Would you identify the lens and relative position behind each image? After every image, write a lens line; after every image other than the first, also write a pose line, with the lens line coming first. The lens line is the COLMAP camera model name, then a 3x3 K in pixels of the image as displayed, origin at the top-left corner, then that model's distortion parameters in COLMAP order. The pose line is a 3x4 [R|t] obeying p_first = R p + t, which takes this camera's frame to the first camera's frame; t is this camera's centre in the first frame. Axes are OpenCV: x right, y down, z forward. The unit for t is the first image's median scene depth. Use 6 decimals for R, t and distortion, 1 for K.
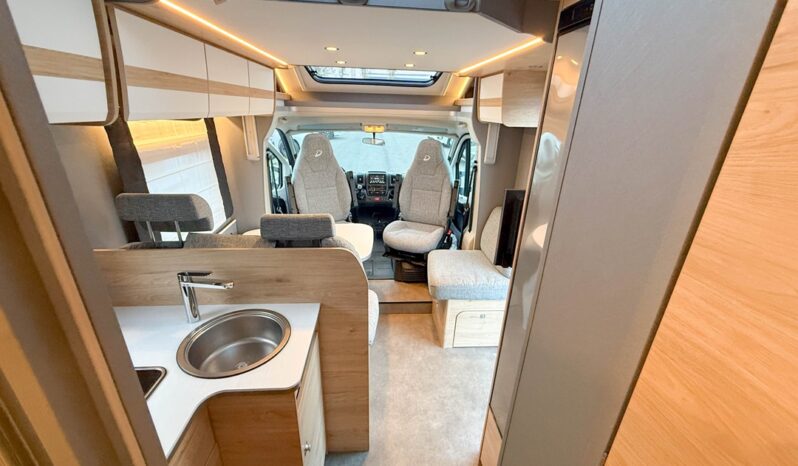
lens RADIAL K [[314.3, 0, 399.0], [0, 314.3, 233.0], [0, 0, 1]] dist [-0.001455, -0.000055]
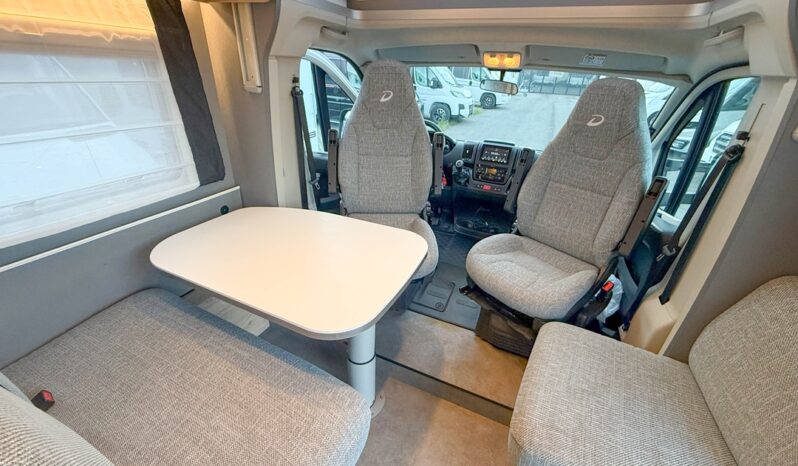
lens RADIAL K [[314.3, 0, 399.0], [0, 314.3, 233.0], [0, 0, 1]] dist [-0.001455, -0.000055]
pose [[0.878052, 0.226254, -0.421703, 0.063319], [-0.191516, 0.973672, 0.123631, -0.073471], [0.438573, -0.027792, 0.898266, 0.429278]]
